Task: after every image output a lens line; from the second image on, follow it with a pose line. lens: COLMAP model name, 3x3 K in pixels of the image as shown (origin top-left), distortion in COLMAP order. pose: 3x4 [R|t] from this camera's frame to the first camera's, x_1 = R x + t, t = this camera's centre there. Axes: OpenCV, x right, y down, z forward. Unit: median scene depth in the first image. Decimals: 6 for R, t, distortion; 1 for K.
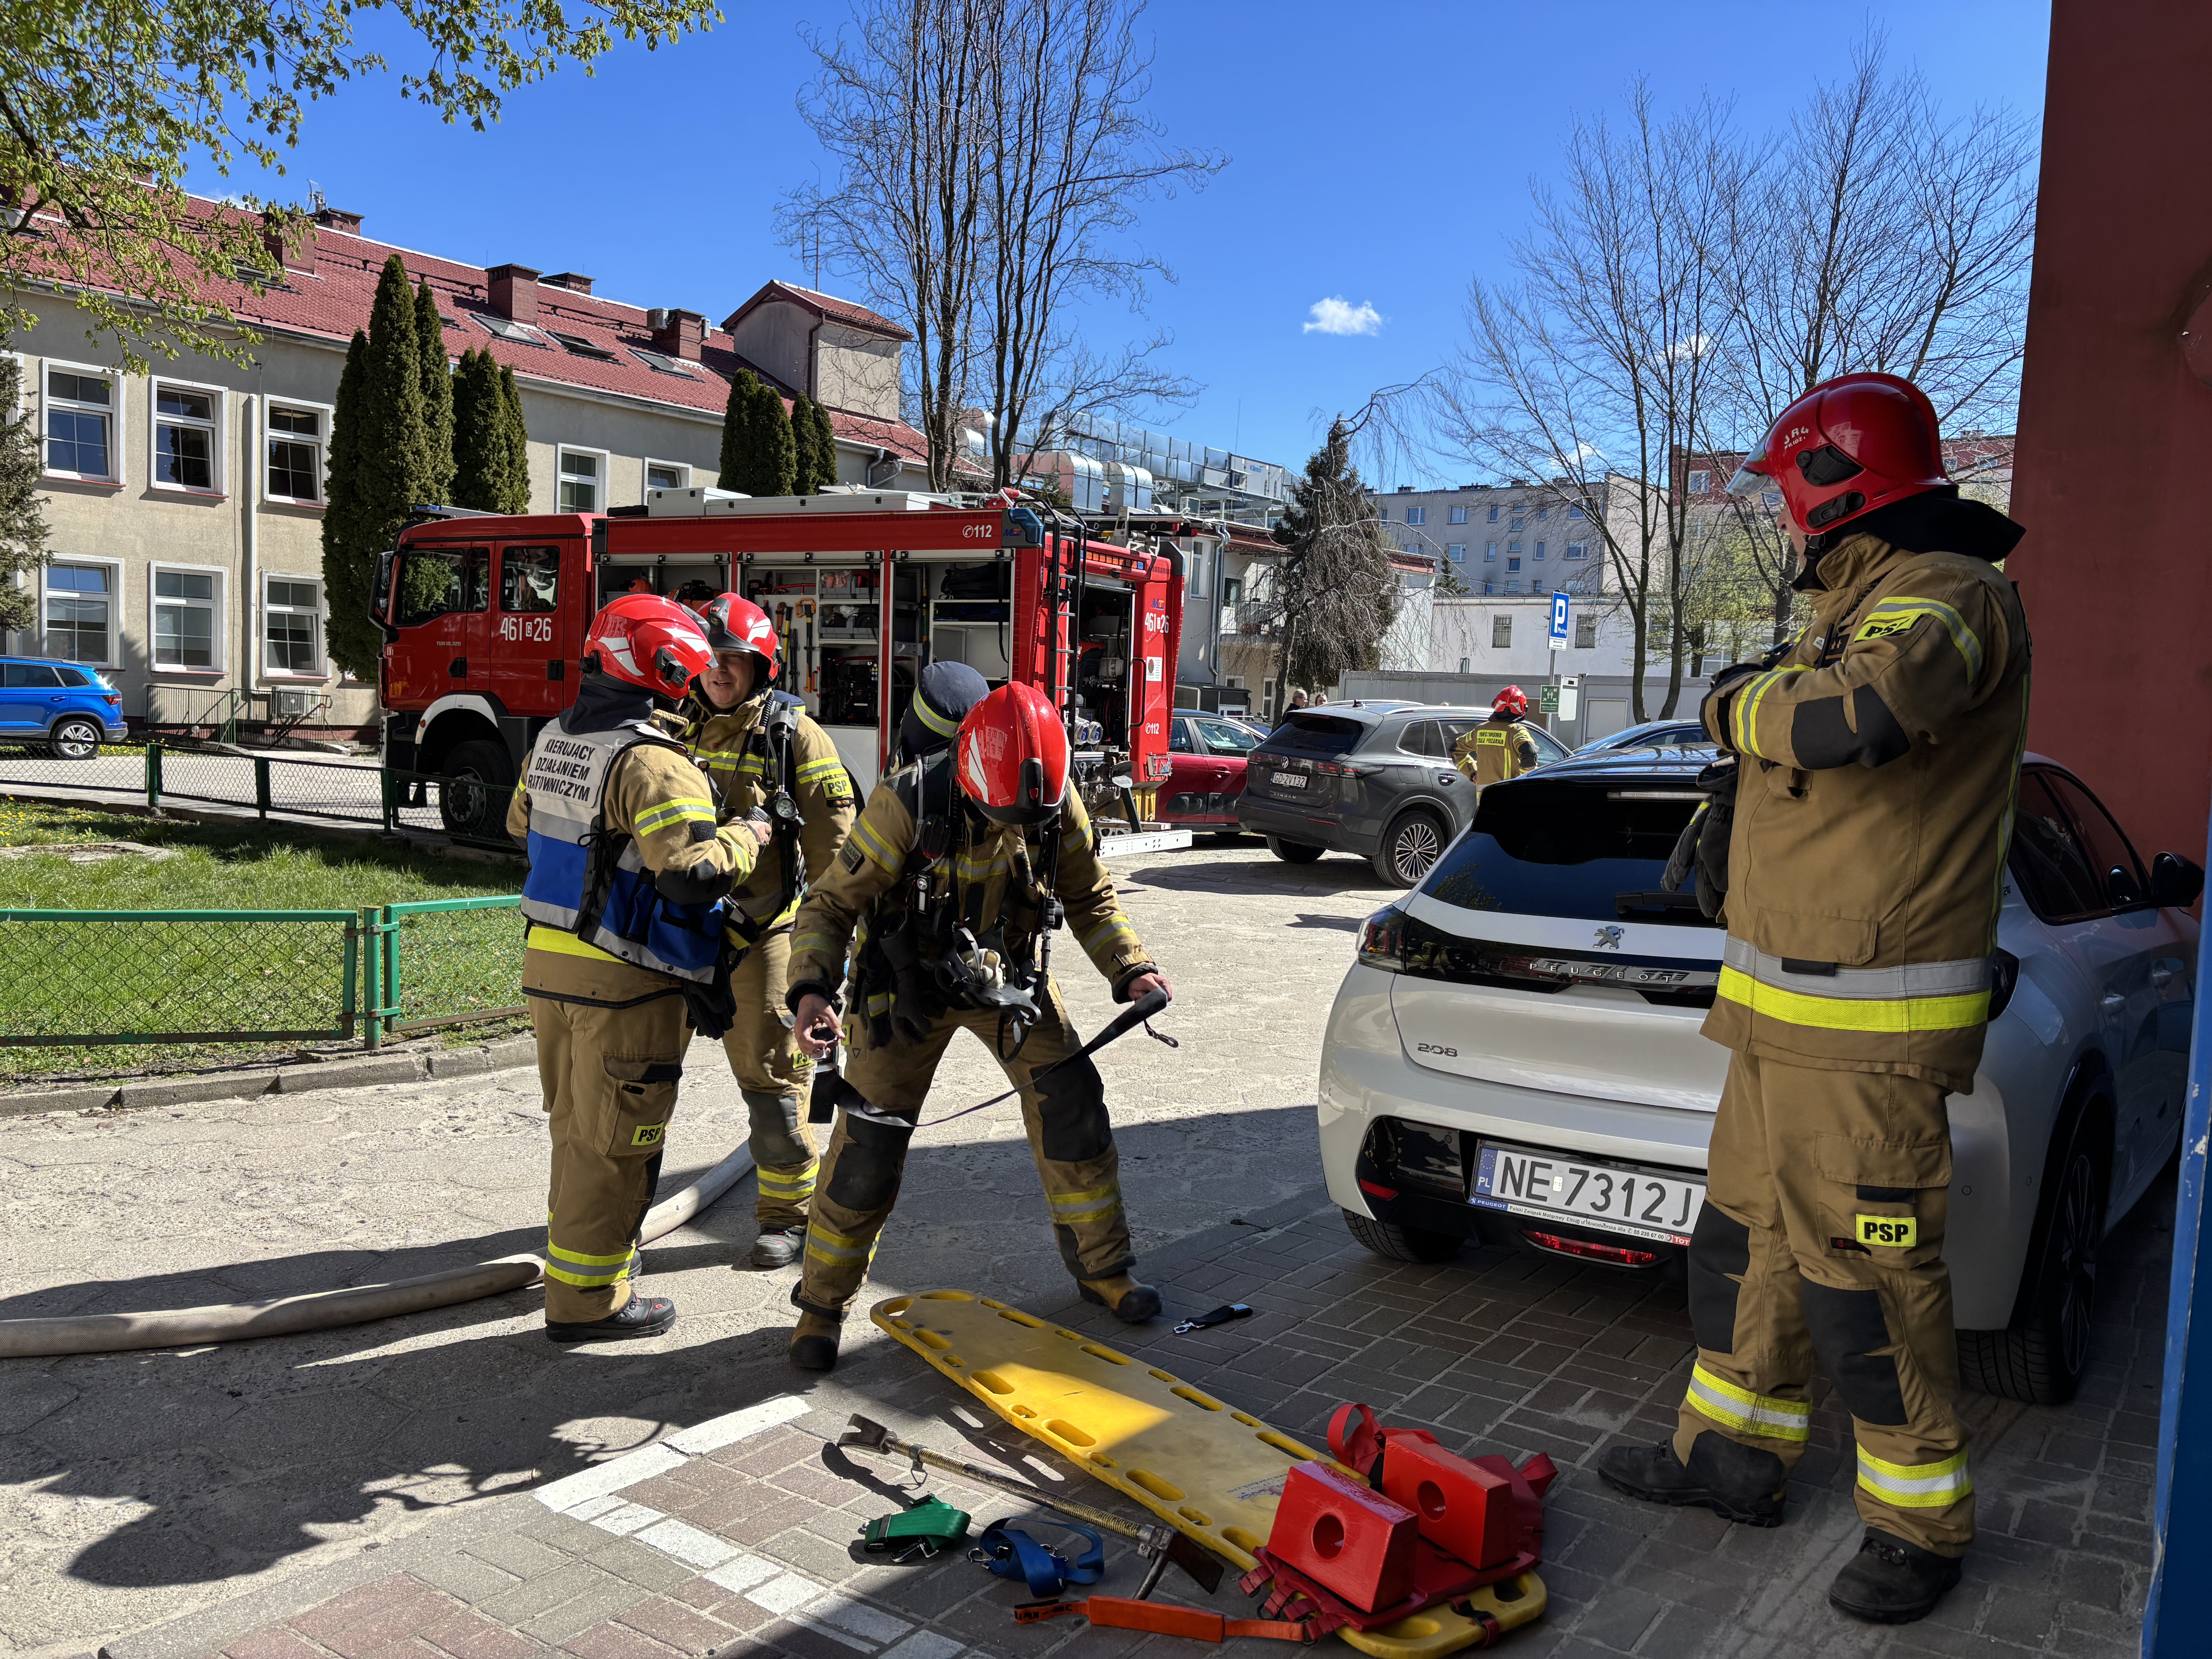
lens RADIAL K [[1940.1, 0, 1106.0], [0, 1940.1, 829.5], [0, 0, 1]] dist [0.049697, -0.010794]
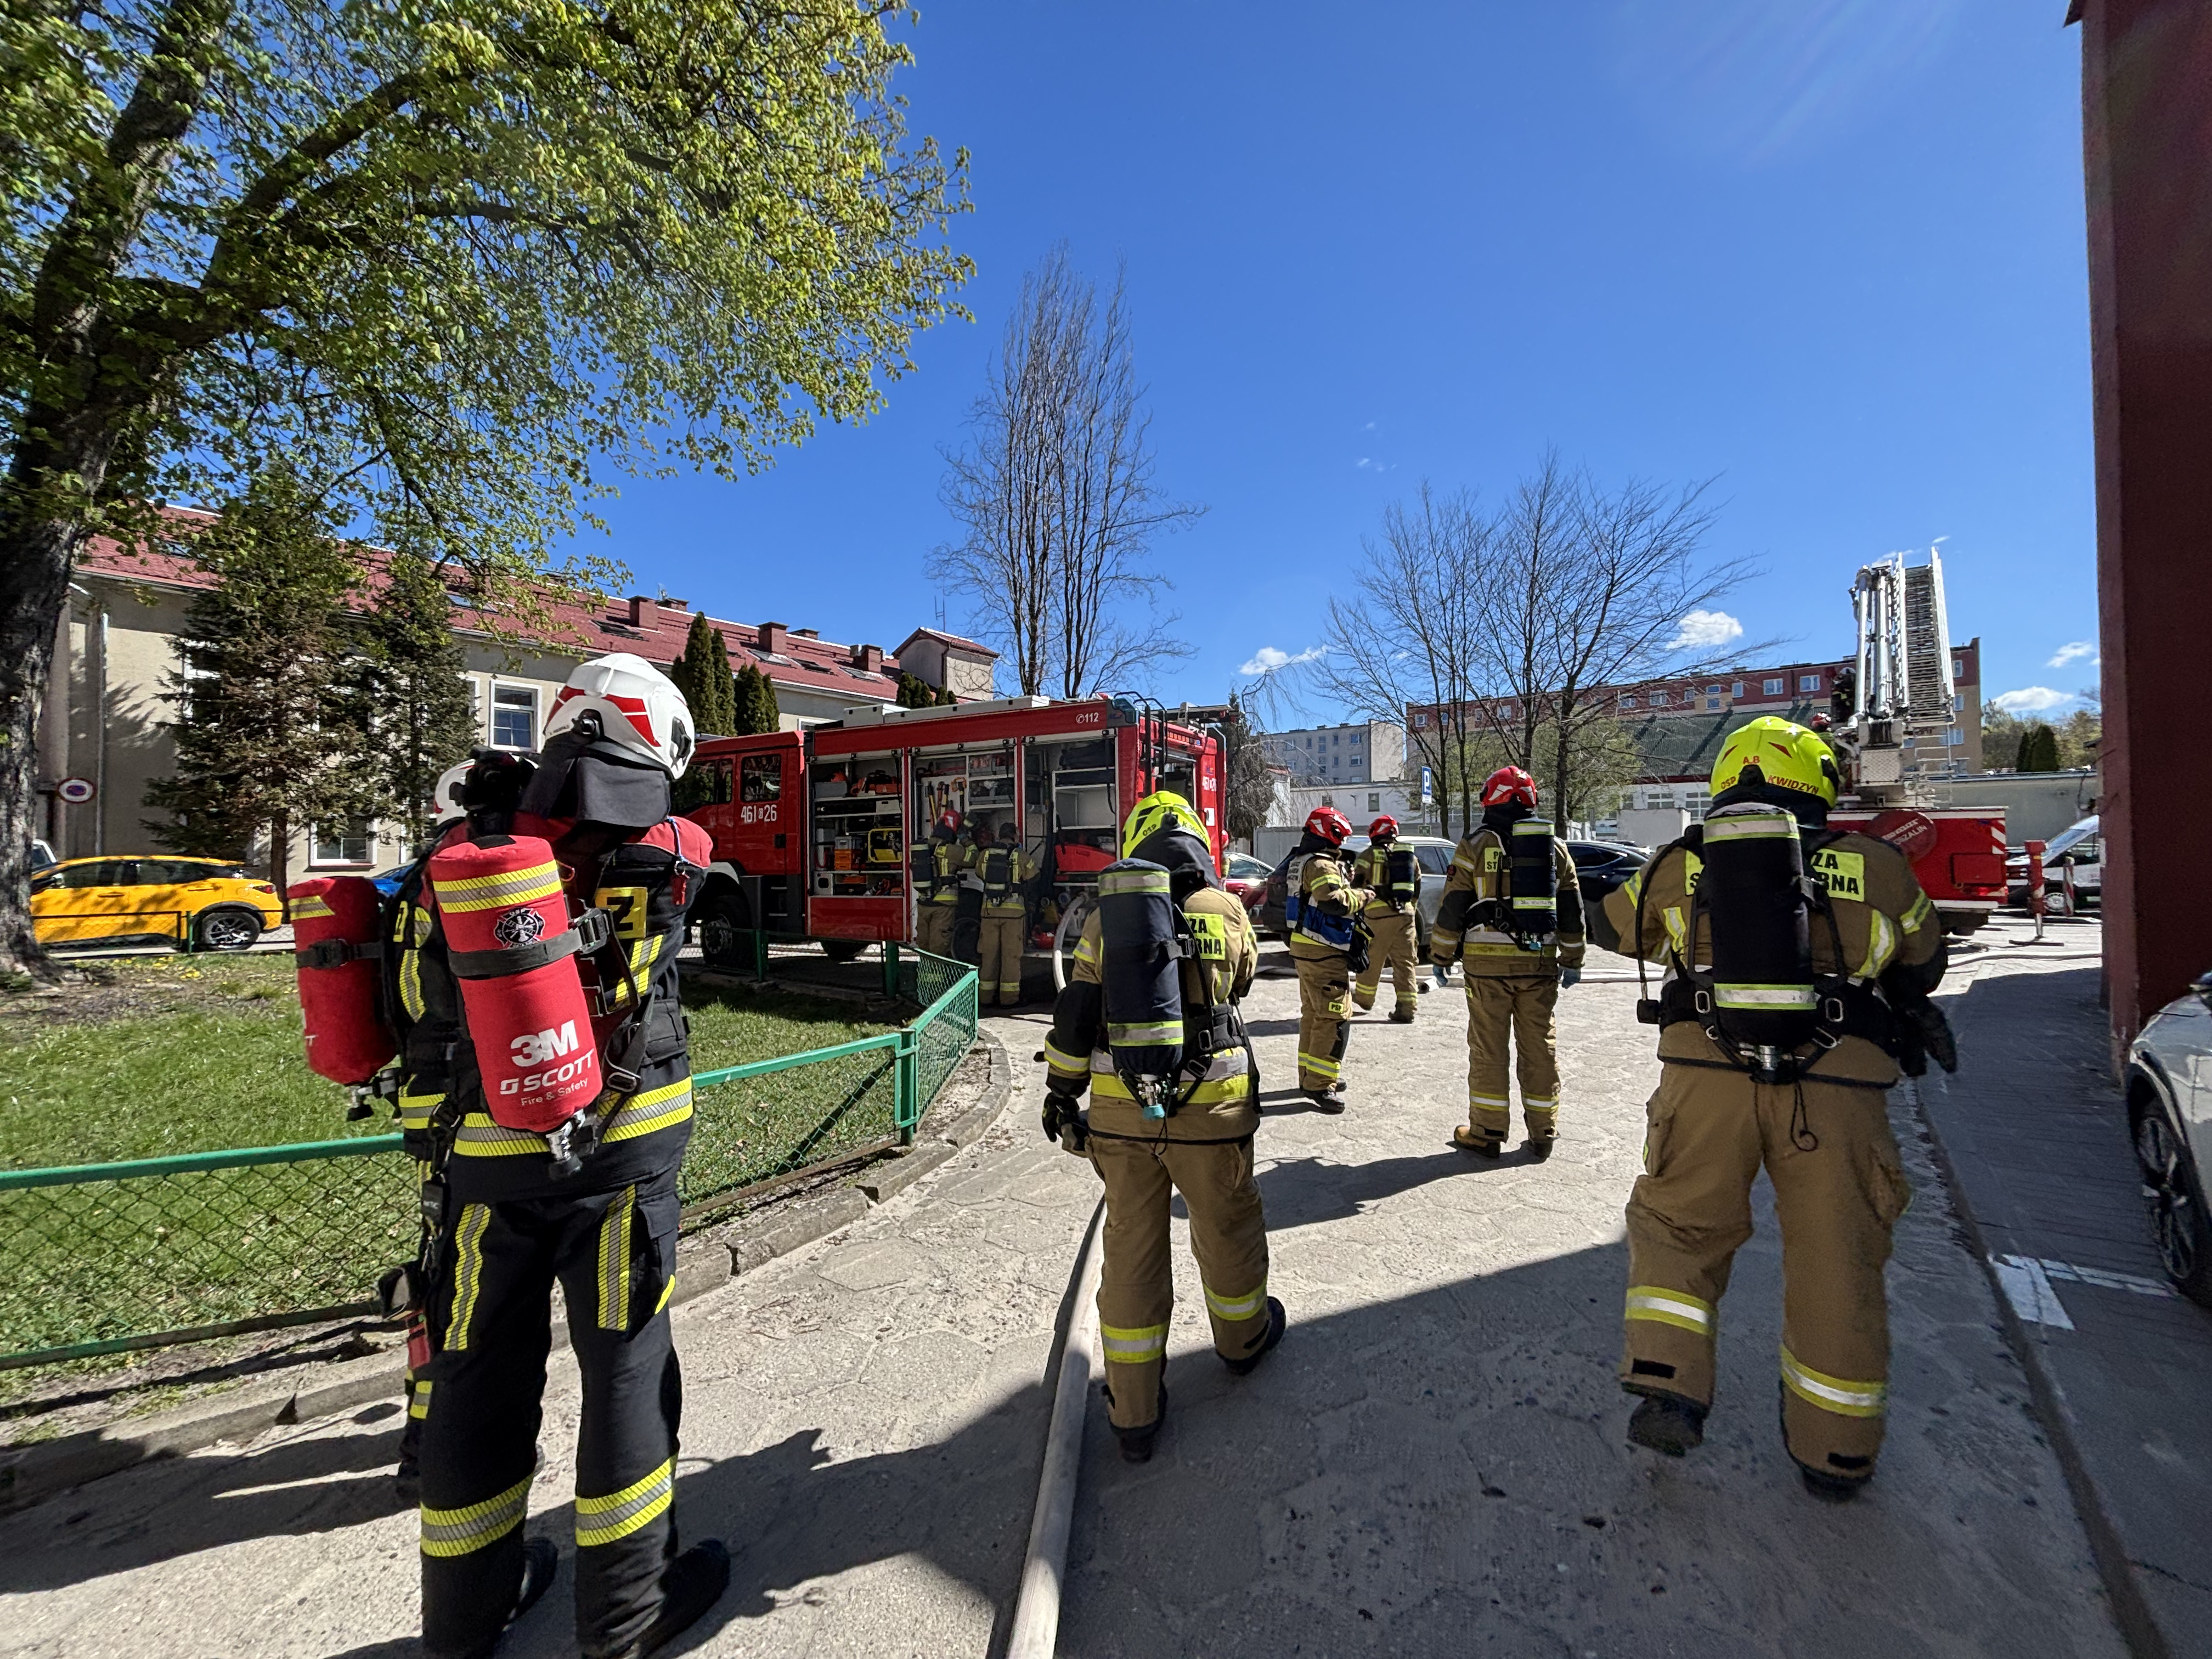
lens RADIAL K [[809.7, 0, 1106.0], [0, 809.7, 829.5], [0, 0, 1]] dist [0.017467, 0.000045]
pose [[0.997064, -0.047076, 0.060388, -0.070210], [0.053181, 0.993173, -0.103827, -0.013238], [-0.055088, 0.106734, 0.992760, 0.344209]]
